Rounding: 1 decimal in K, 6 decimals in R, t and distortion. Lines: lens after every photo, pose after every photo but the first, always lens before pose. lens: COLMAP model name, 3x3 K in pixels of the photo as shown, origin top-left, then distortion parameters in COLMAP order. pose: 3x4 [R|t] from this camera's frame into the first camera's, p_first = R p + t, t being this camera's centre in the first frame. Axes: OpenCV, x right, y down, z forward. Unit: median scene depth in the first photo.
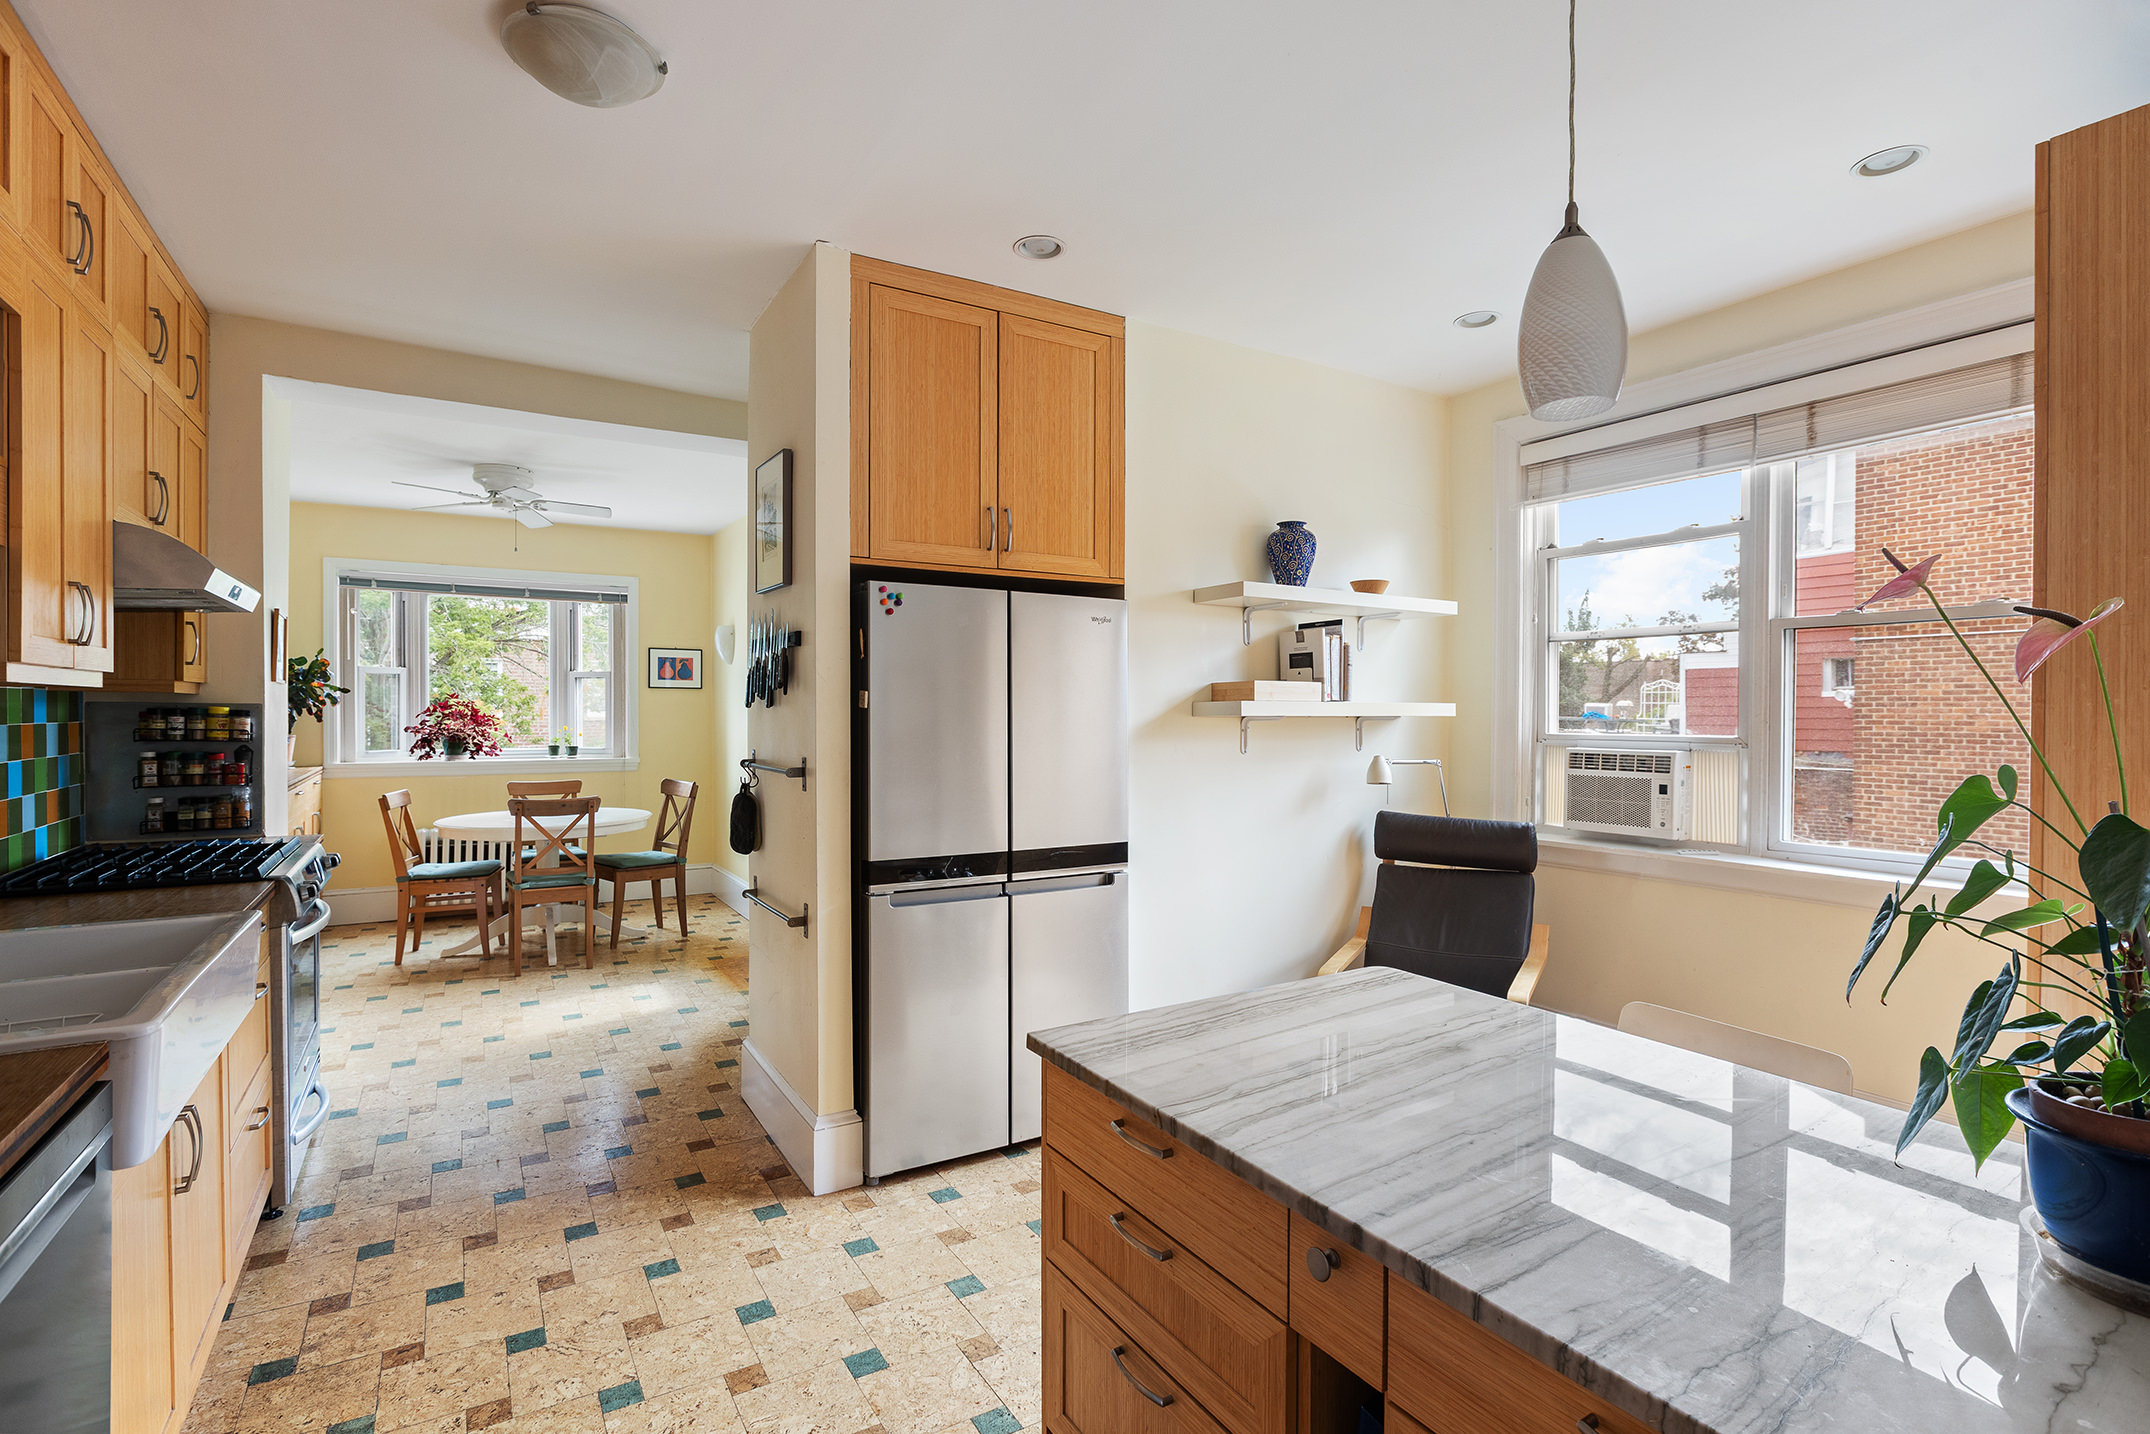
lens RADIAL K [[1020.5, 0, 1075.0], [0, 1020.5, 717.0], [0, 0, 1]] dist [0.000045, 0.000080]
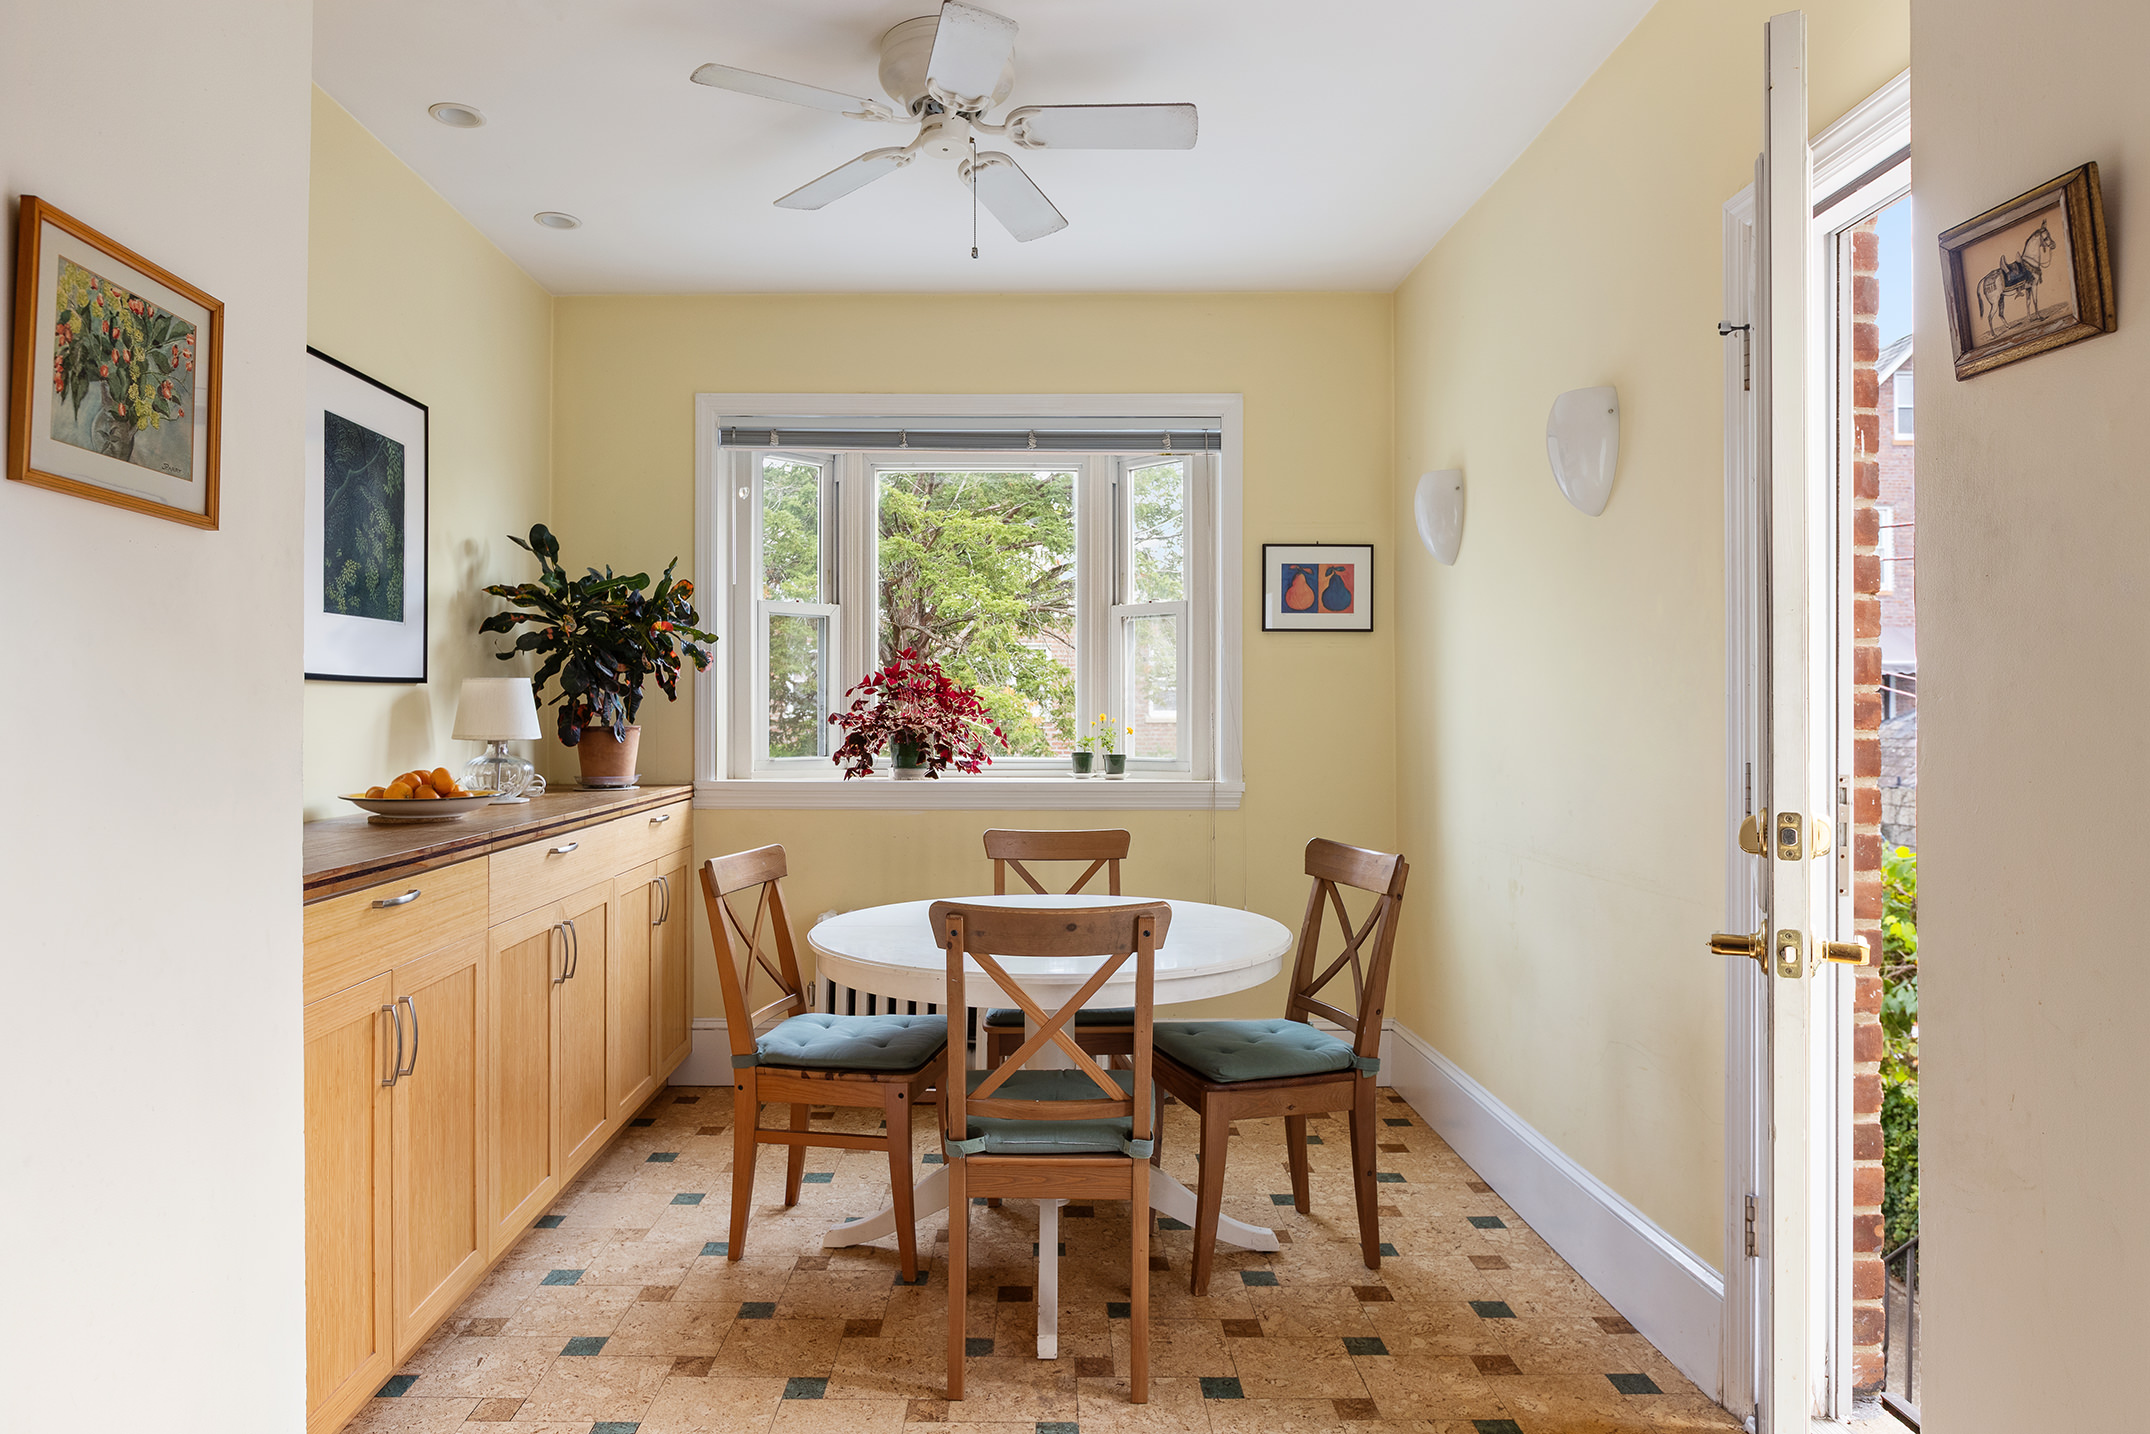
lens RADIAL K [[1389.5, 0, 1075.0], [0, 1389.5, 717.0], [0, 0, 1]] dist [-0.000695, -0.000035]
pose [[0.876667, 0.000009, -0.481098, -0.206322], [-0.002000, 0.999991, -0.003625, 0.014147], [0.481093, 0.004140, 0.876660, 0.443141]]
